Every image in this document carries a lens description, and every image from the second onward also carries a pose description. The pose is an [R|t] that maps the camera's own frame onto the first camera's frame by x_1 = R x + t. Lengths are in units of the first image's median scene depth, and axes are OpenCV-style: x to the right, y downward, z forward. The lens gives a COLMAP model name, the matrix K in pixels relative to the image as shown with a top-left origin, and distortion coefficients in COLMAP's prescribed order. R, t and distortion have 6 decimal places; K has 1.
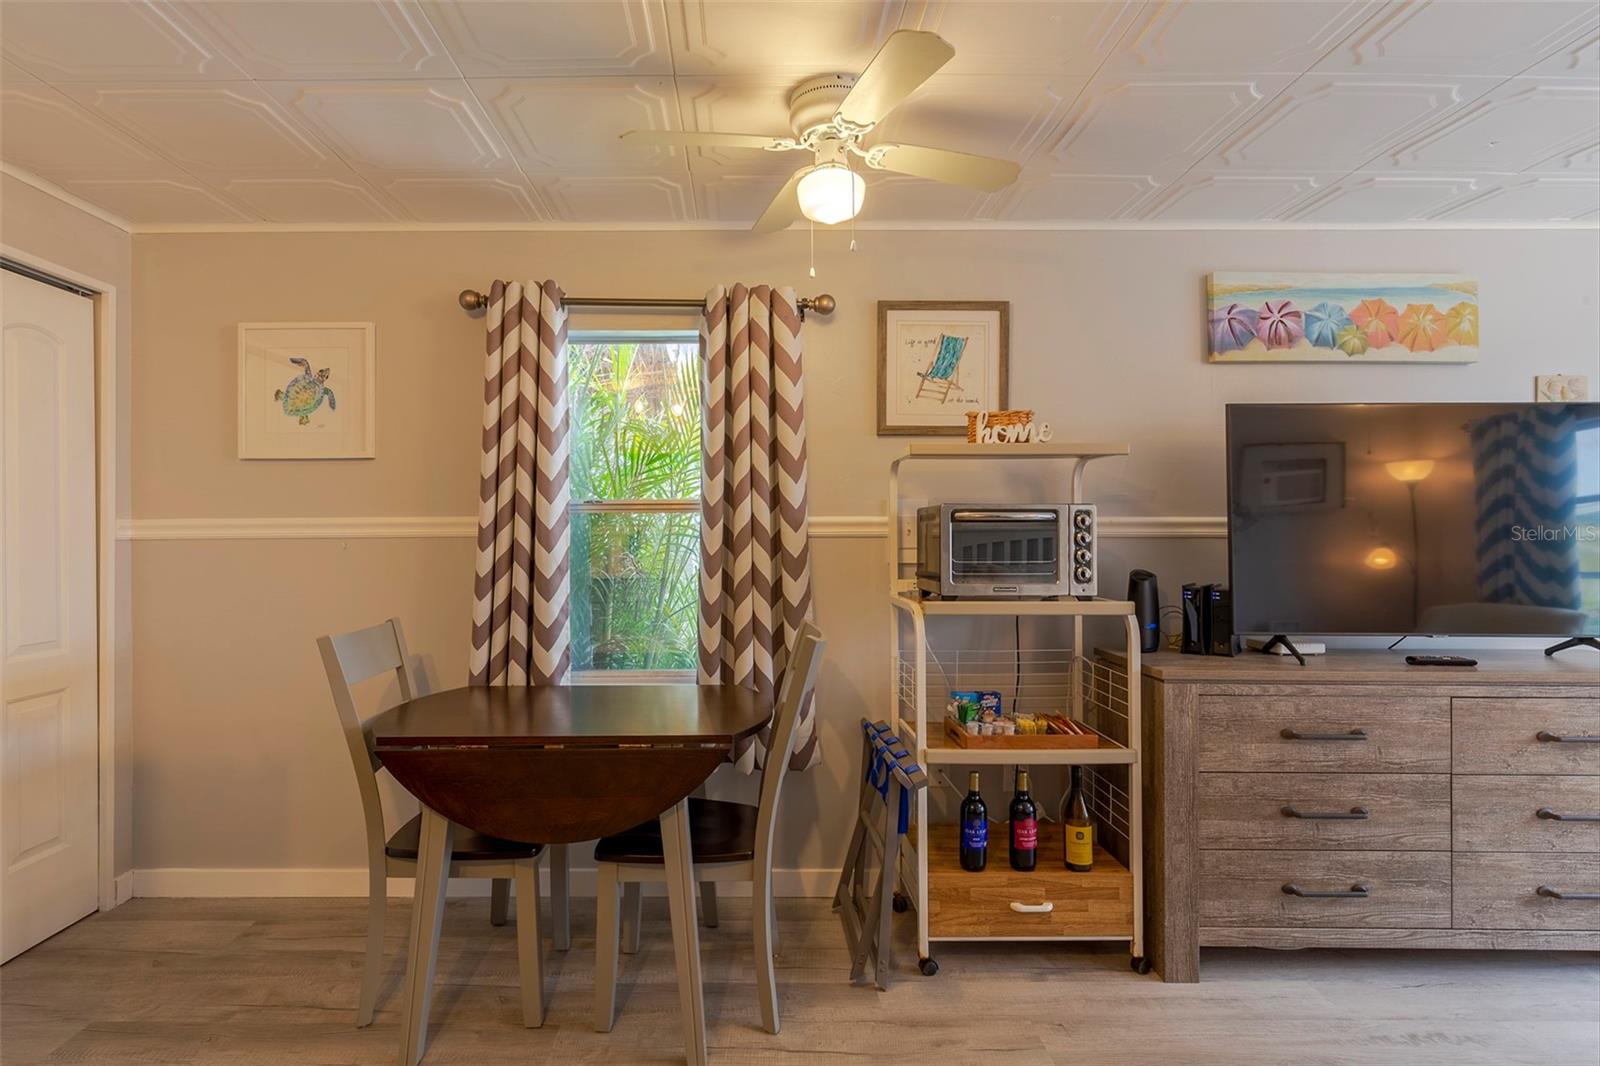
lens RADIAL K [[848.8, 0, 793.4], [0, 848.8, 528.5], [0, 0, 1]] dist [-0.003571, -0.002276]
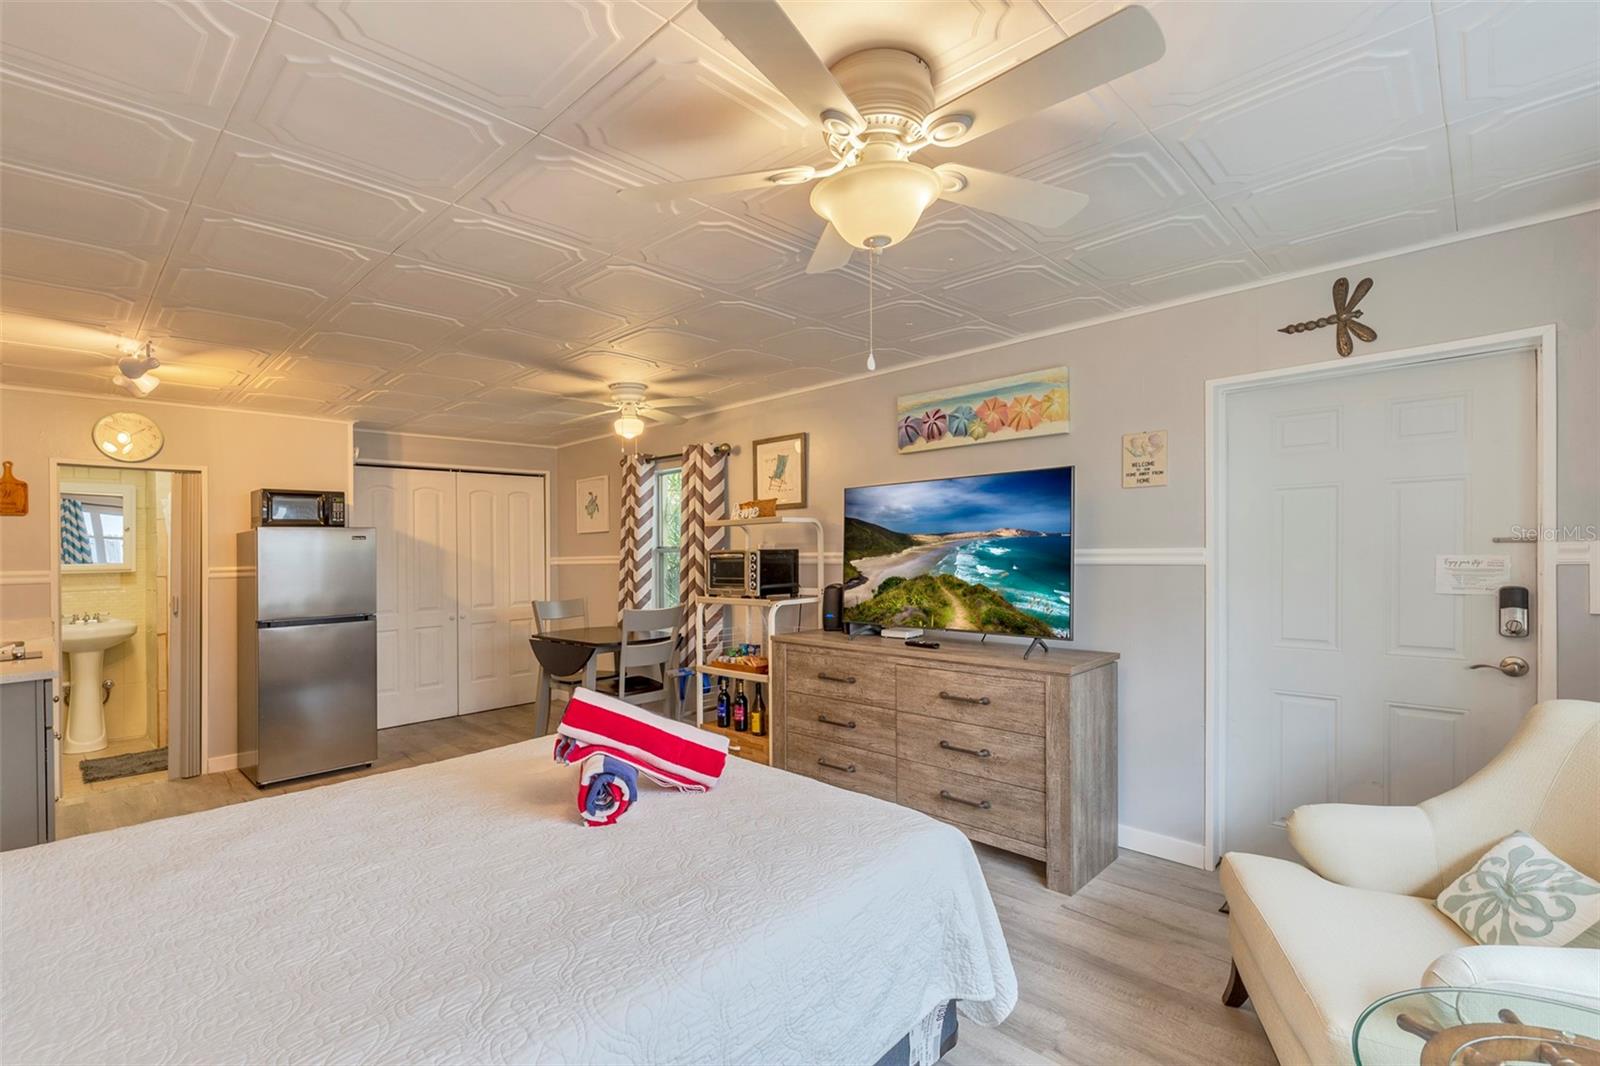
lens RADIAL K [[716.0, 0, 800.3], [0, 716.0, 530.4], [0, 0, 1]] dist [0.006251, -0.000427]
pose [[0.731177, -0.033115, -0.681384, 1.332687], [0.030297, 0.999412, -0.016059, -0.037578], [0.681515, -0.008902, 0.731750, -0.125560]]
